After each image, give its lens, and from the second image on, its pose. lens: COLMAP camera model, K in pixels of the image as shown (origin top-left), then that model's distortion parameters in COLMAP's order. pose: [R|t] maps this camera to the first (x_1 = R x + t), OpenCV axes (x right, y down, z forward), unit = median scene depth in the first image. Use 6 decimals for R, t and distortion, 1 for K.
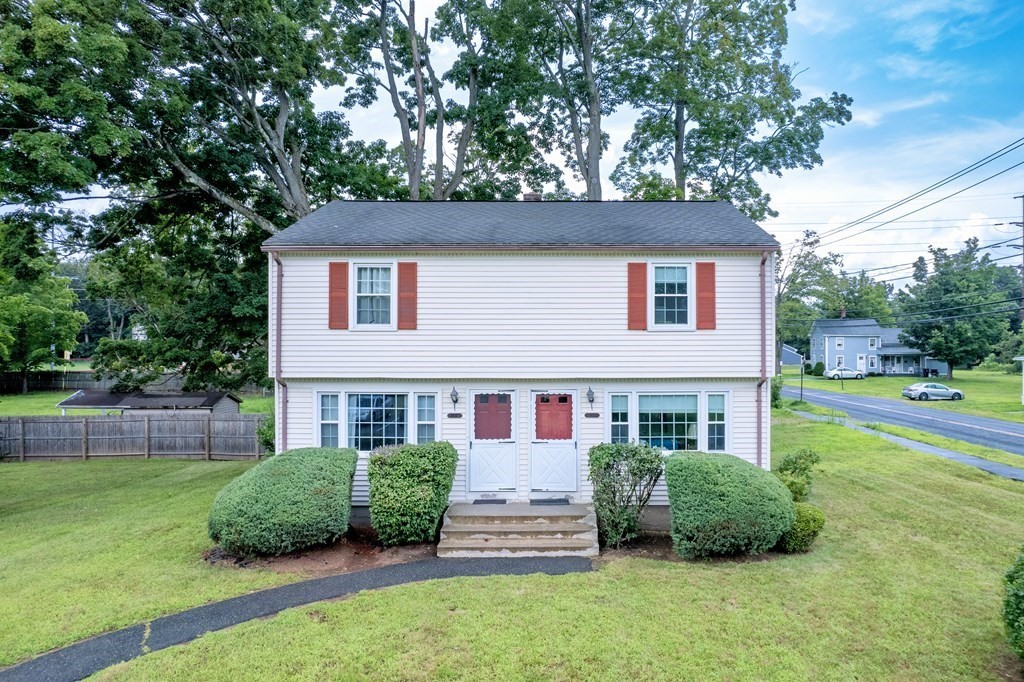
lens RADIAL K [[656.1, 0, 573.8], [0, 656.1, 372.2], [0, 0, 1]] dist [-0.015793, -0.004790]
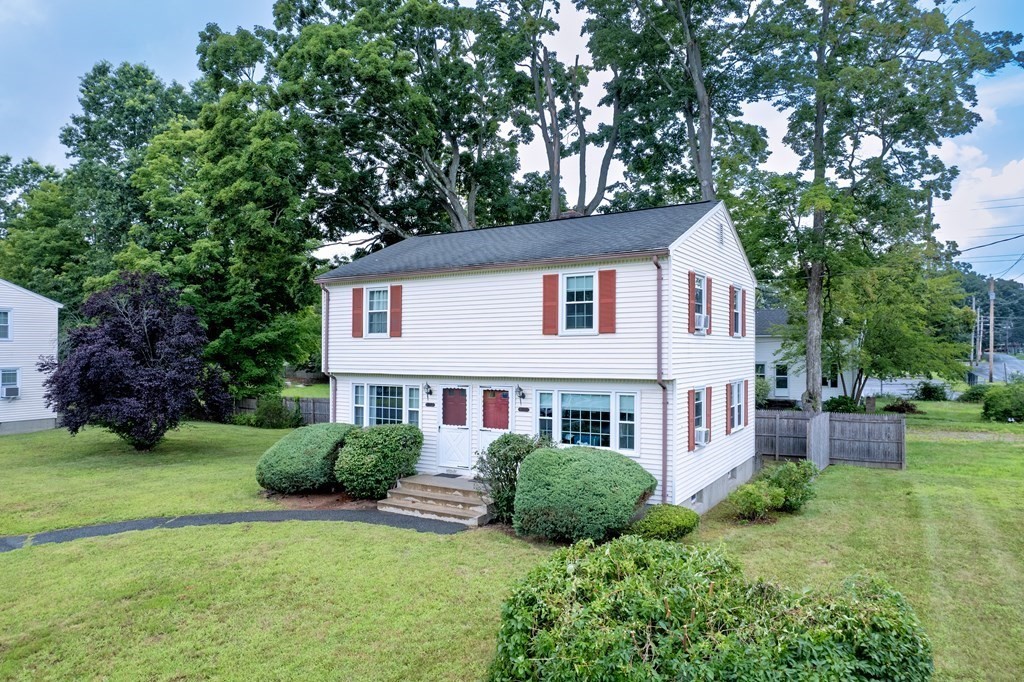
lens RADIAL K [[656.1, 0, 534.5], [0, 656.1, 365.3], [0, 0, 1]] dist [-0.015793, -0.004790]
pose [[0.851176, 0.010023, -0.524785, 0.658485], [-0.016784, 0.999826, -0.008127, -0.002634], [0.524612, 0.015725, 0.851196, 0.035050]]
